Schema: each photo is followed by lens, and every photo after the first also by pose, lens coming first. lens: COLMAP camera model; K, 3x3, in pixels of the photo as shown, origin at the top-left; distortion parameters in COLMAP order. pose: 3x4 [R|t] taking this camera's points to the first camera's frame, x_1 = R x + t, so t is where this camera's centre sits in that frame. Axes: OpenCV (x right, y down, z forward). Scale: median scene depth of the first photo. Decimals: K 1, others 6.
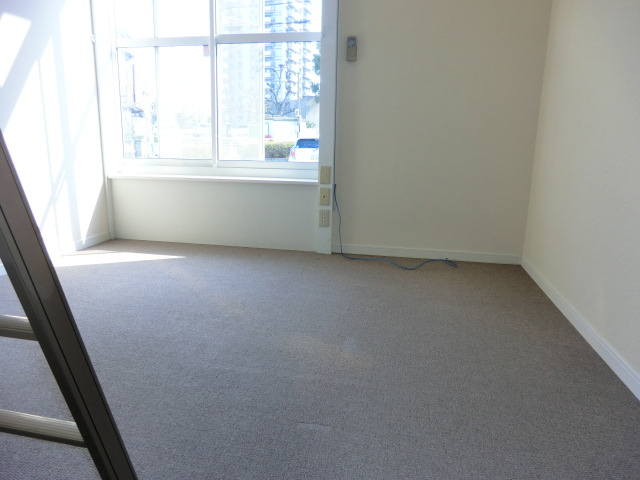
lens RADIAL K [[461.3, 0, 320.0], [0, 461.3, 240.0], [0, 0, 1]] dist [-0.107654, 0.099388]
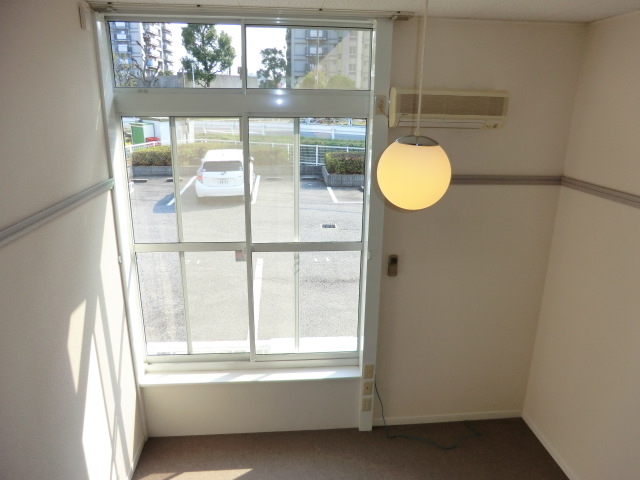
lens RADIAL K [[461.3, 0, 320.0], [0, 461.3, 240.0], [0, 0, 1]] dist [-0.107654, 0.099388]
pose [[0.958857, -0.089523, 0.269405, -0.359226], [0.064677, 0.992909, 0.099746, -0.557684], [-0.276424, -0.078218, 0.957847, -0.000242]]
